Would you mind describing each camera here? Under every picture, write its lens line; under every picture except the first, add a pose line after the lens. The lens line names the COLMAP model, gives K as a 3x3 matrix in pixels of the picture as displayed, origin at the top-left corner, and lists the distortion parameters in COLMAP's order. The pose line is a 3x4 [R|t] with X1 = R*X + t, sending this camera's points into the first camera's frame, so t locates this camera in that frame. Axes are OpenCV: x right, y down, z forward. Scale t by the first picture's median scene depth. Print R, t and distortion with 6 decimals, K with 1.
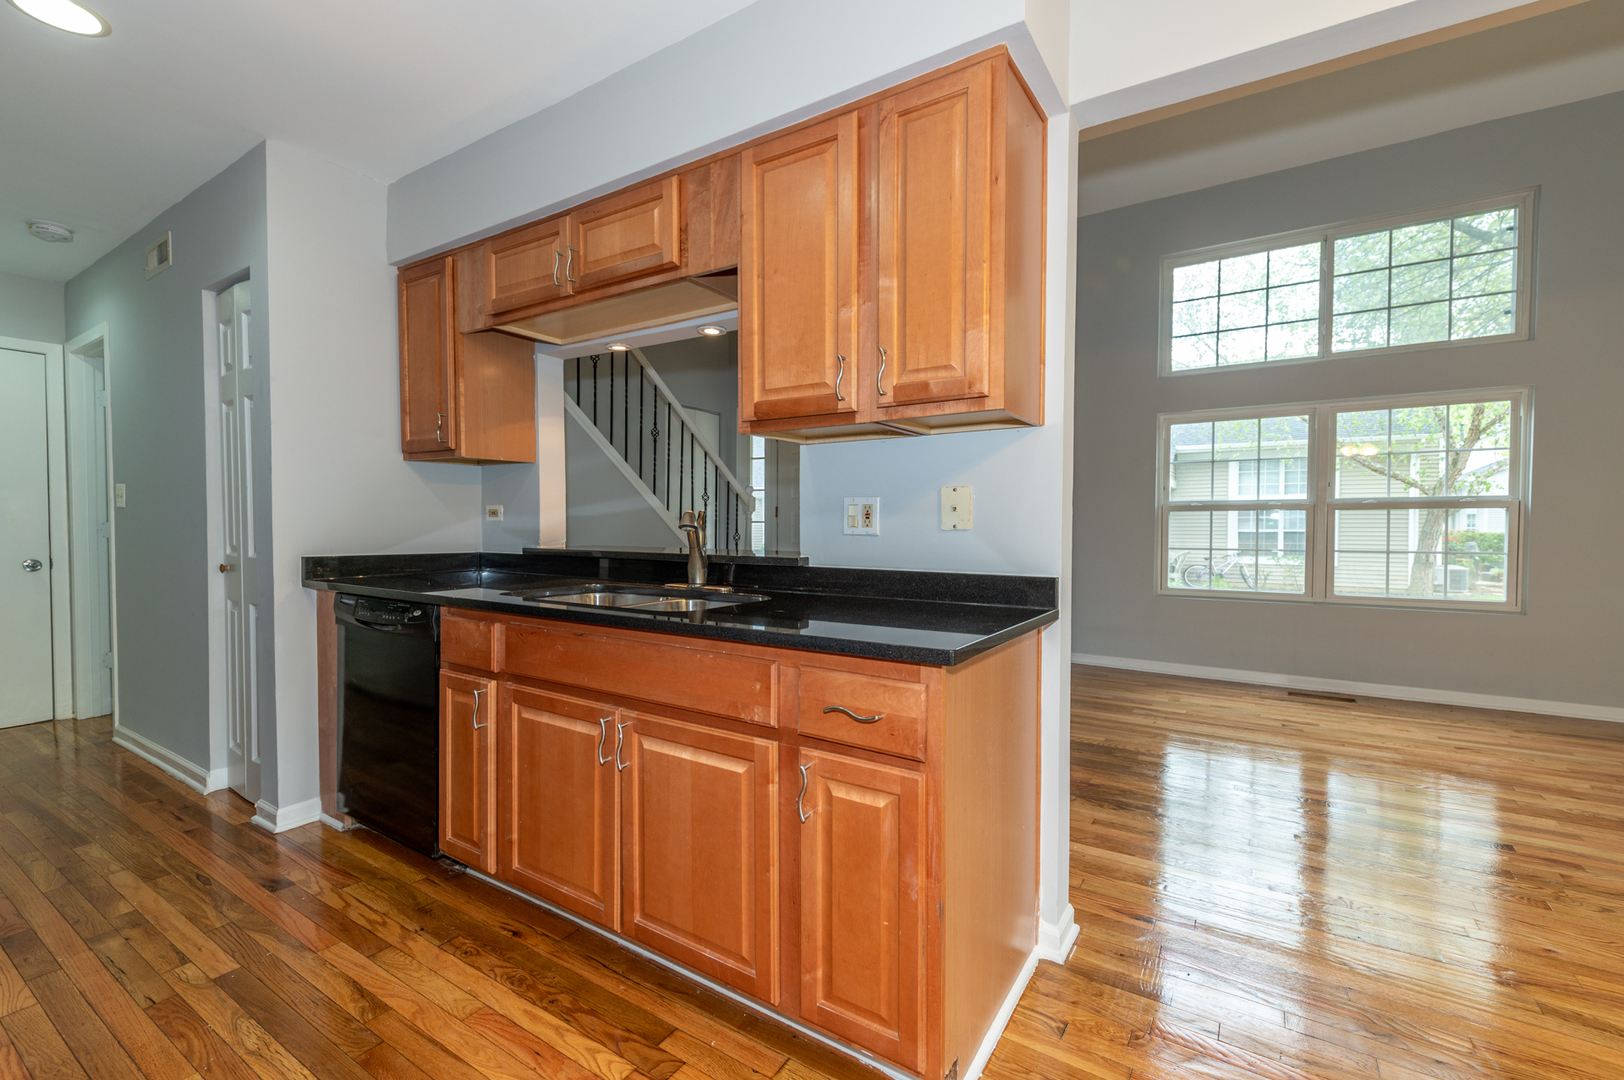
lens RADIAL K [[640.7, 0, 825.6], [0, 640.7, 545.4], [0, 0, 1]] dist [0.009907, -0.000120]
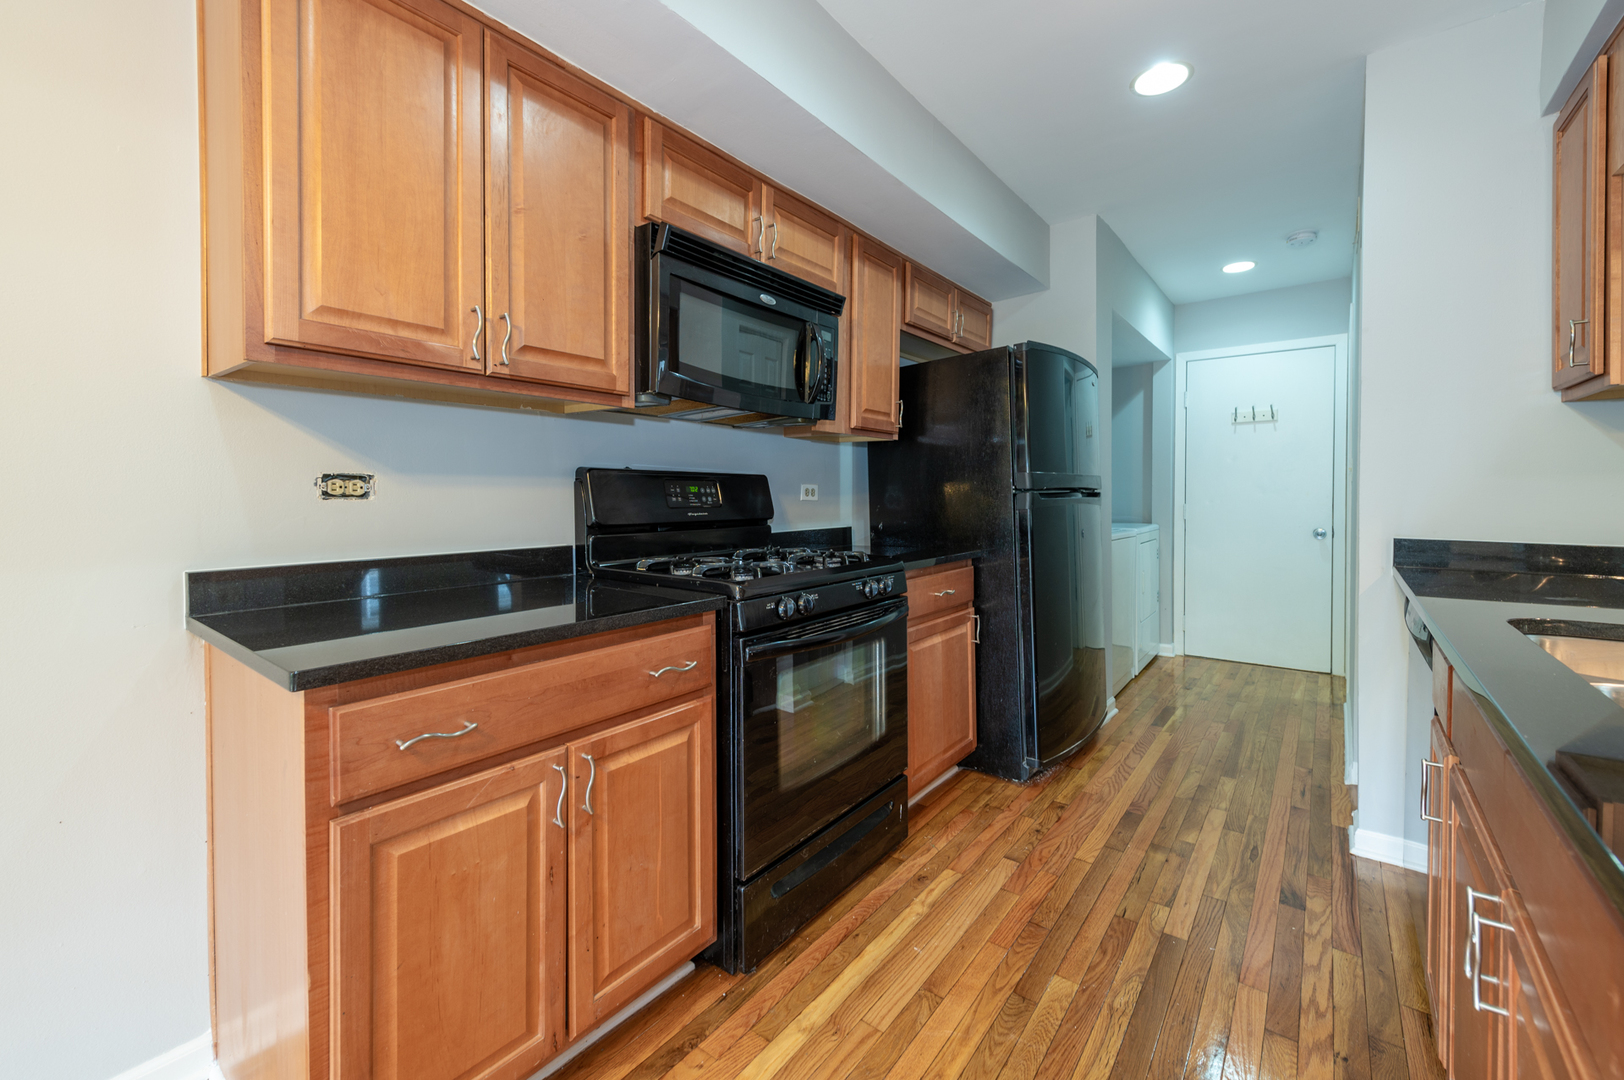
lens RADIAL K [[707.2, 0, 812.2], [0, 707.2, 500.3], [0, 0, 1]] dist [0.023016, -0.011650]
pose [[-0.090569, 0.004720, -0.995879, 0.223134], [-0.031773, 0.999466, 0.007626, -0.019421], [0.995383, 0.032333, -0.090371, 0.450490]]
